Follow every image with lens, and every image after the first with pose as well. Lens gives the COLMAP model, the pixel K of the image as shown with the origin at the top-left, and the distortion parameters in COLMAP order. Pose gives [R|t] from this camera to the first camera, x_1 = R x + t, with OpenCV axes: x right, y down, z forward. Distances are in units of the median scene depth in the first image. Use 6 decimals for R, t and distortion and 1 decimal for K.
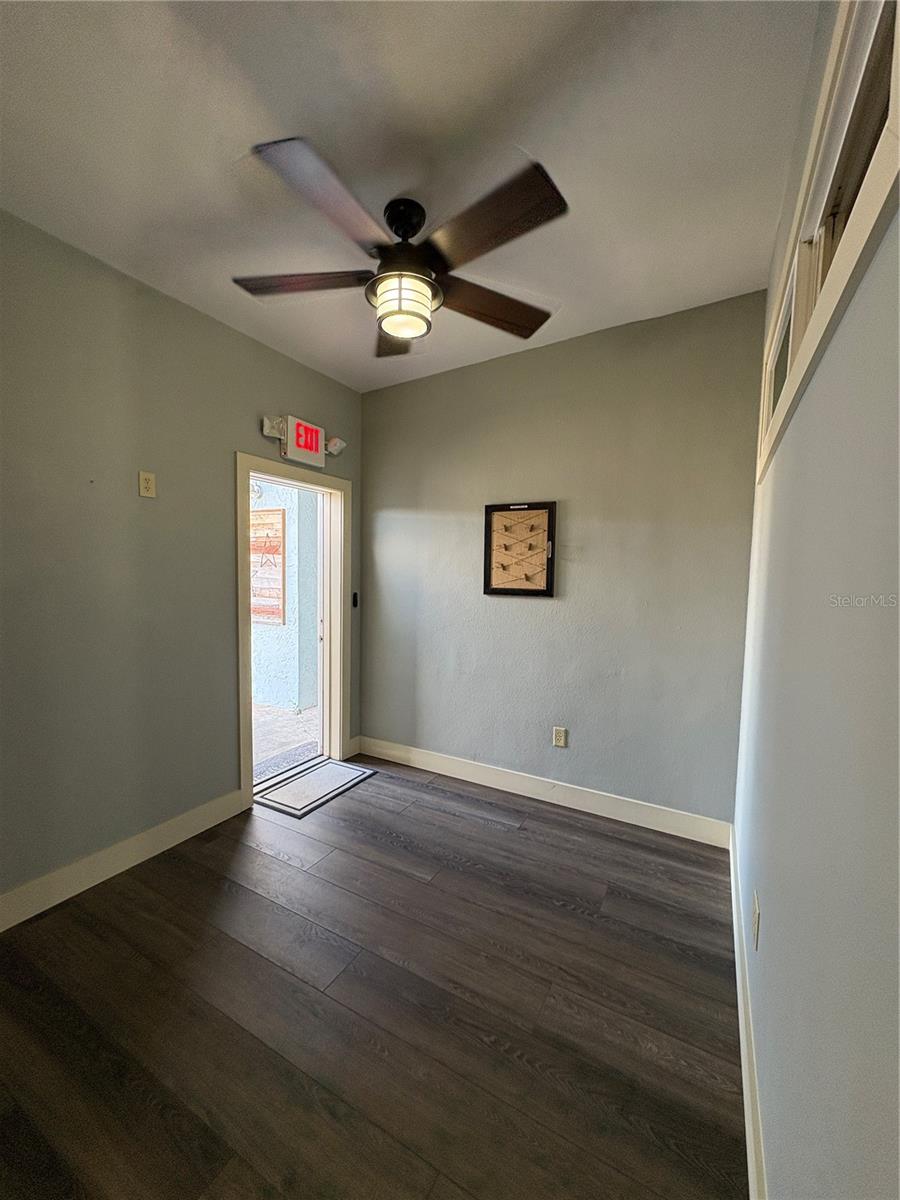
lens RADIAL K [[477.5, 0, 449.3], [0, 477.5, 601.6], [0, 0, 1]] dist [0.000335, -0.000060]
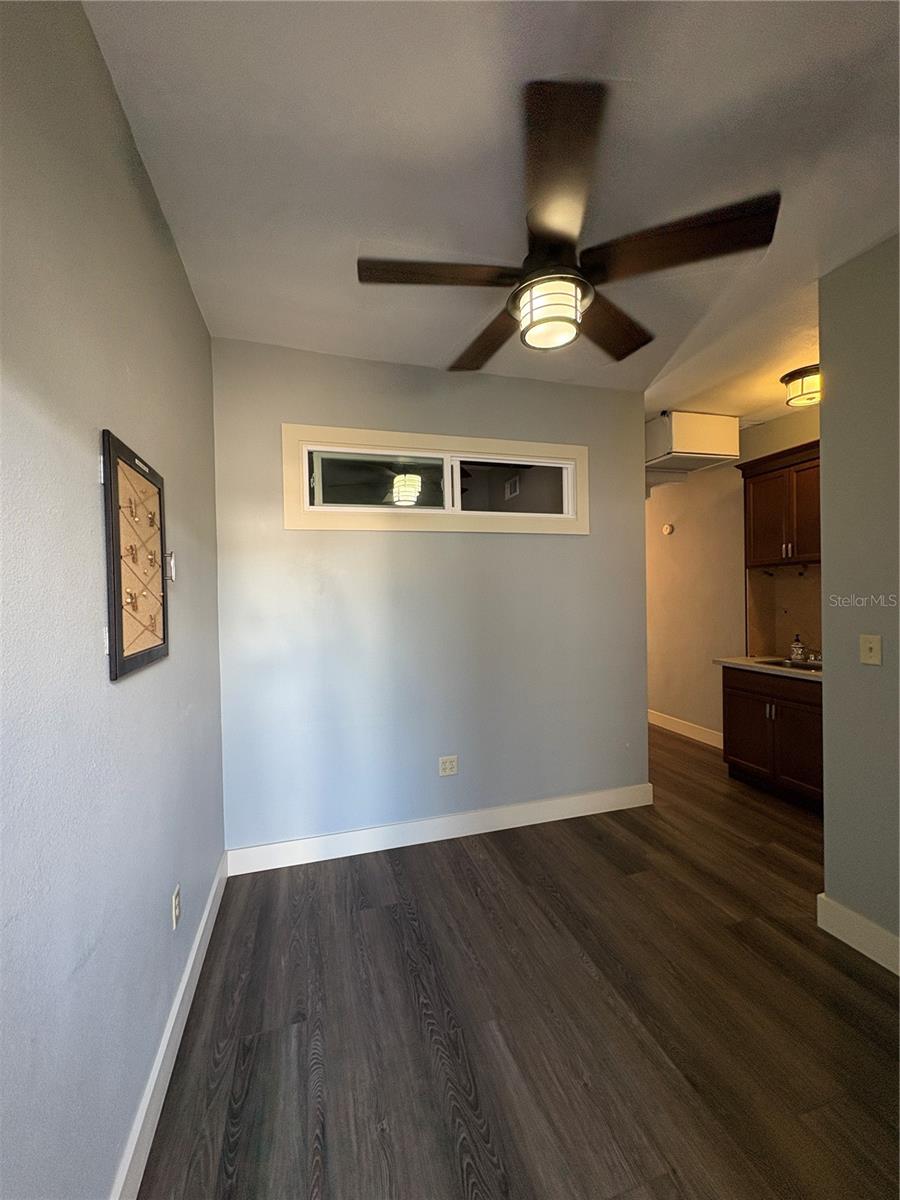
lens RADIAL K [[477.5, 0, 449.3], [0, 477.5, 601.6], [0, 0, 1]] dist [0.000335, -0.000060]
pose [[-0.713654, -0.014945, 0.700339, -0.492523], [0.051628, 0.995931, 0.073862, -0.120776], [-0.698593, 0.088869, -0.709979, 1.489619]]
